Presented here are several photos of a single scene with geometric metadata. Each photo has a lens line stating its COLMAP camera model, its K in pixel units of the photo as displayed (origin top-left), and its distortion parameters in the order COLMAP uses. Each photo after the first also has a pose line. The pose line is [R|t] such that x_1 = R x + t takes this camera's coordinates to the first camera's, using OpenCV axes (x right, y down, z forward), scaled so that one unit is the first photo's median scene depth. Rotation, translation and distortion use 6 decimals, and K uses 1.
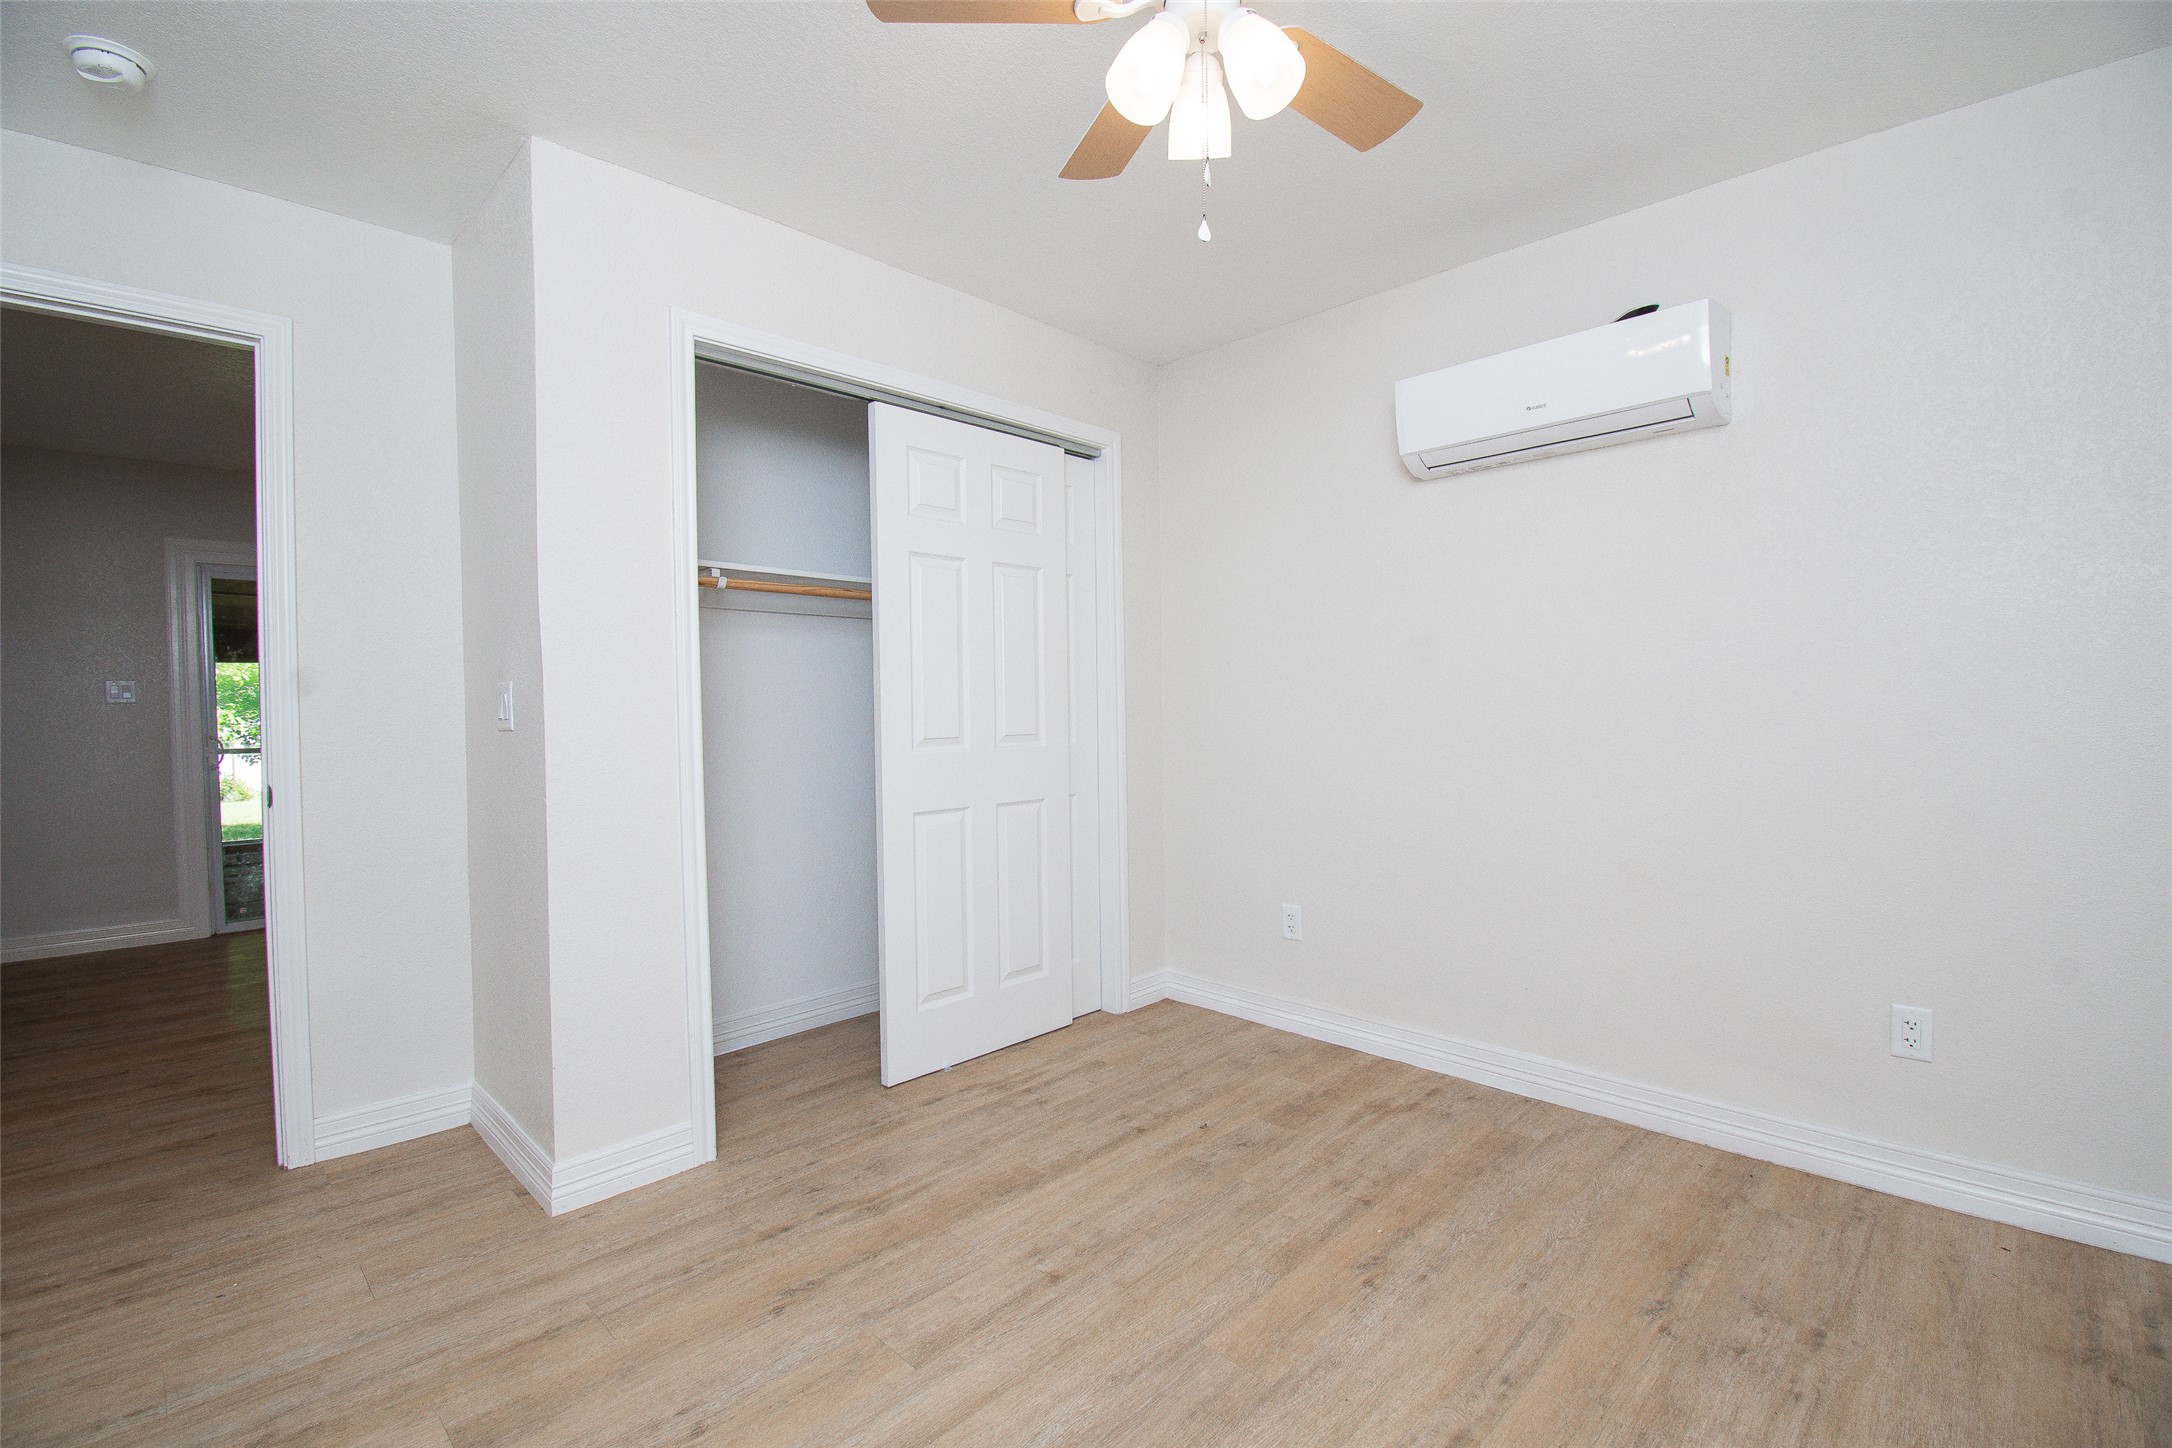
lens RADIAL K [[953.8, 0, 1090.4], [0, 953.8, 723.0], [0, 0, 1]] dist [-0.001647, -0.004315]
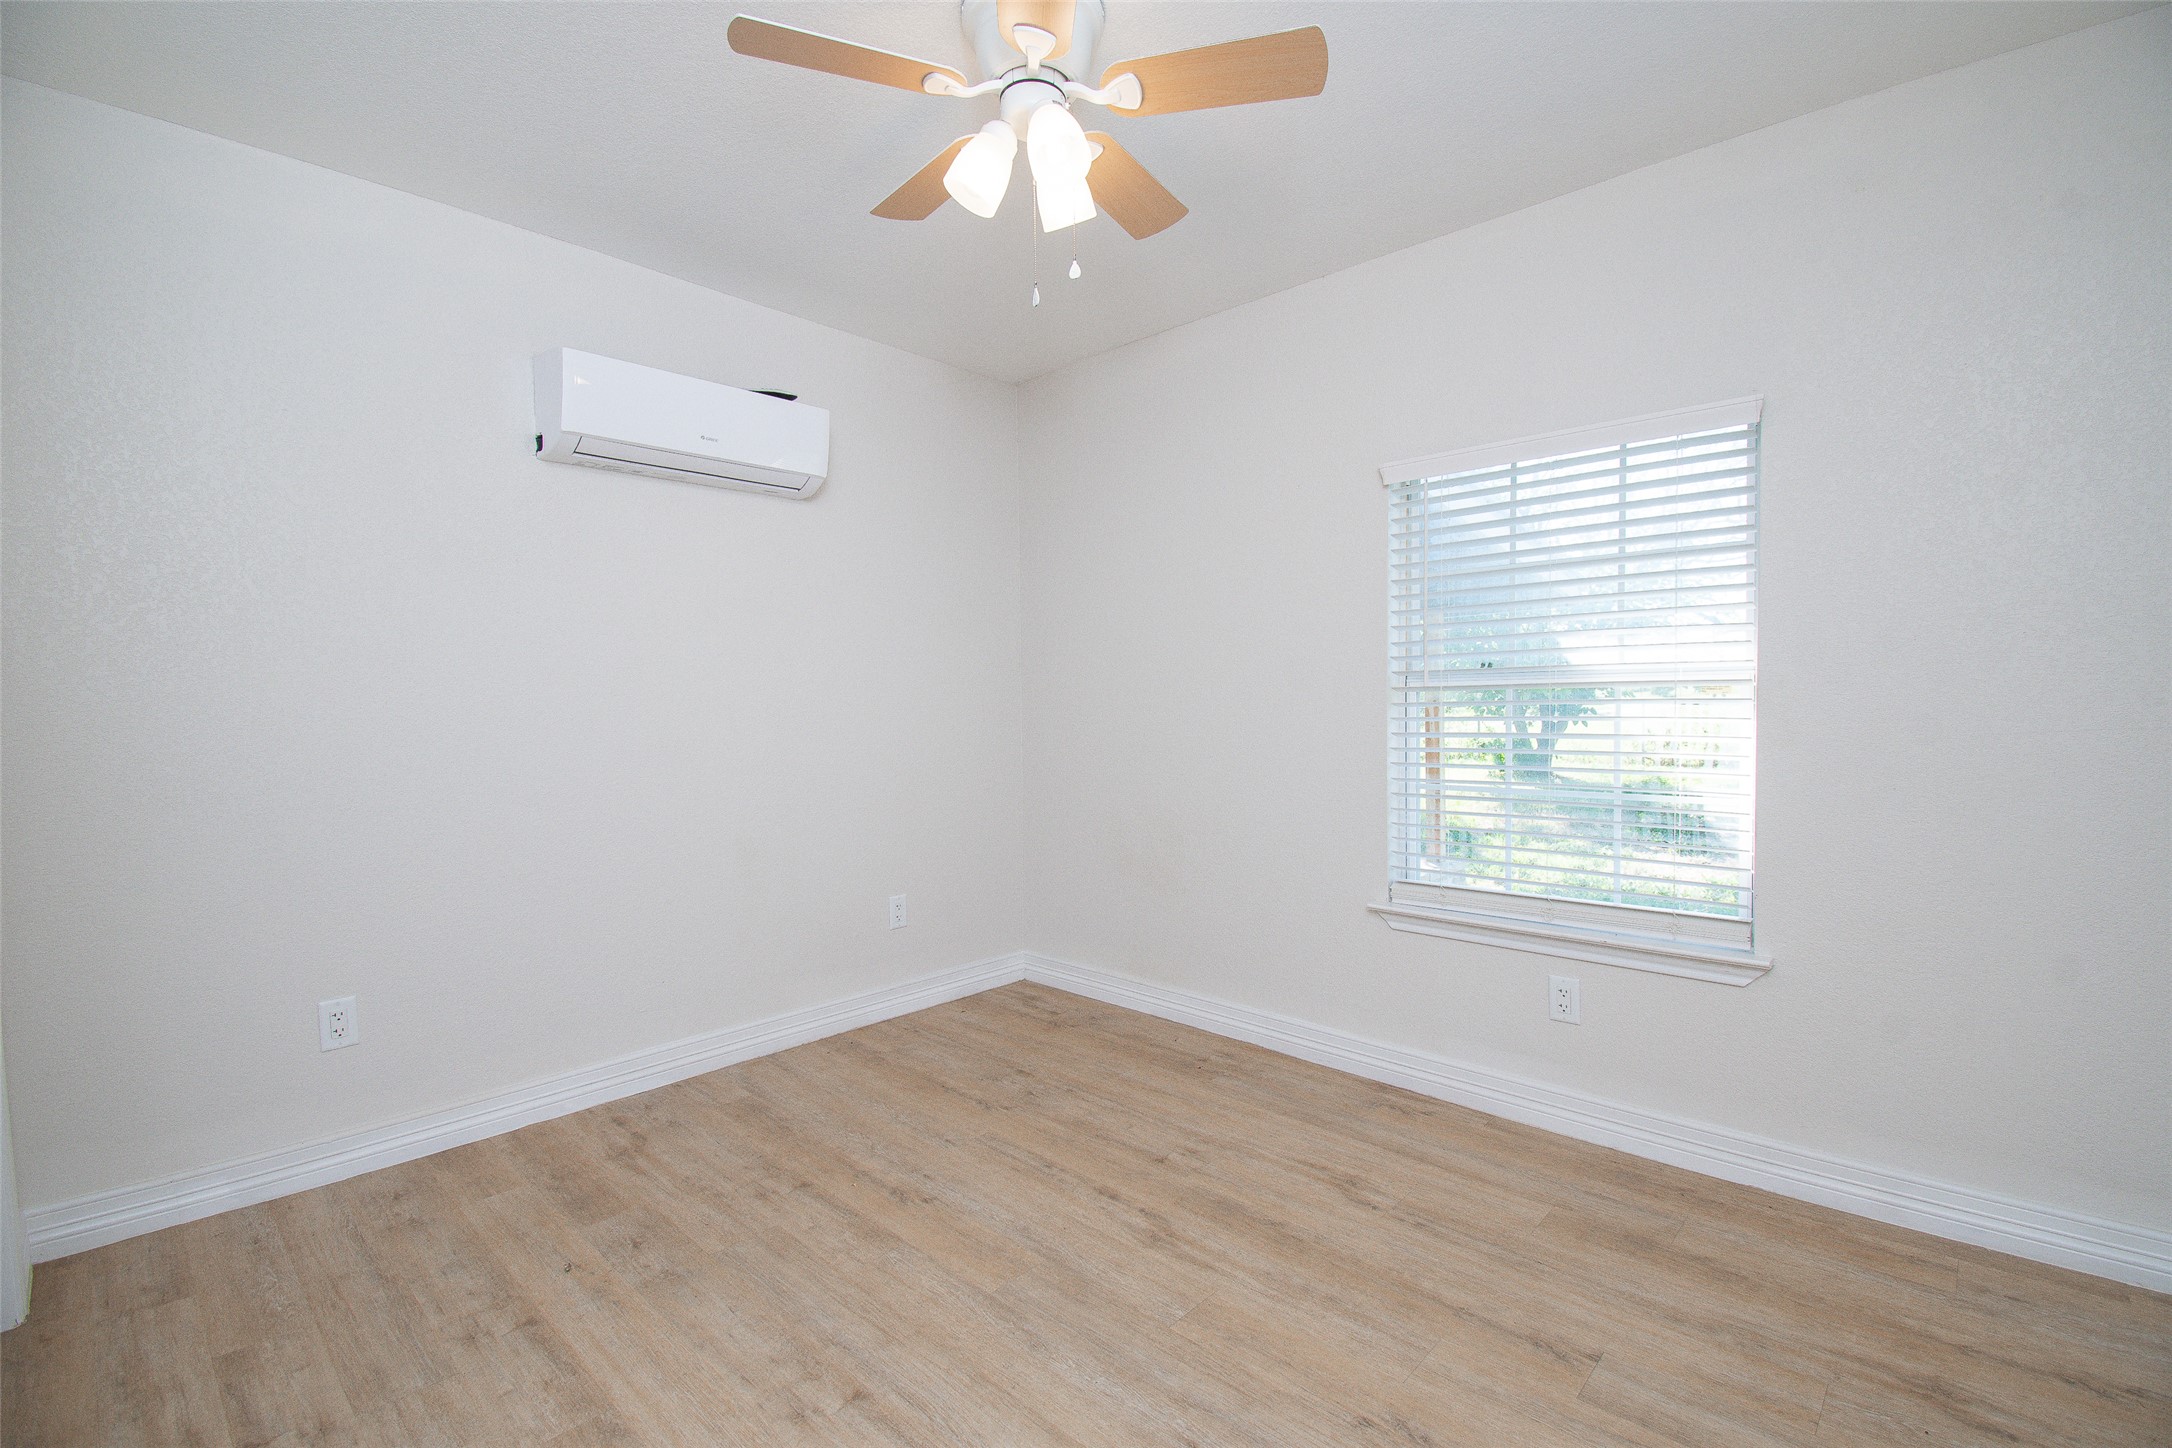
lens RADIAL K [[953.8, 0, 1090.3], [0, 953.8, 728.3], [0, 0, 1]] dist [-0.001647, -0.004315]
pose [[-0.029579, -0.019944, 0.999363, -0.697436], [0.022644, 0.999531, 0.020617, -0.012860], [-0.999306, 0.023239, -0.029114, 0.649455]]
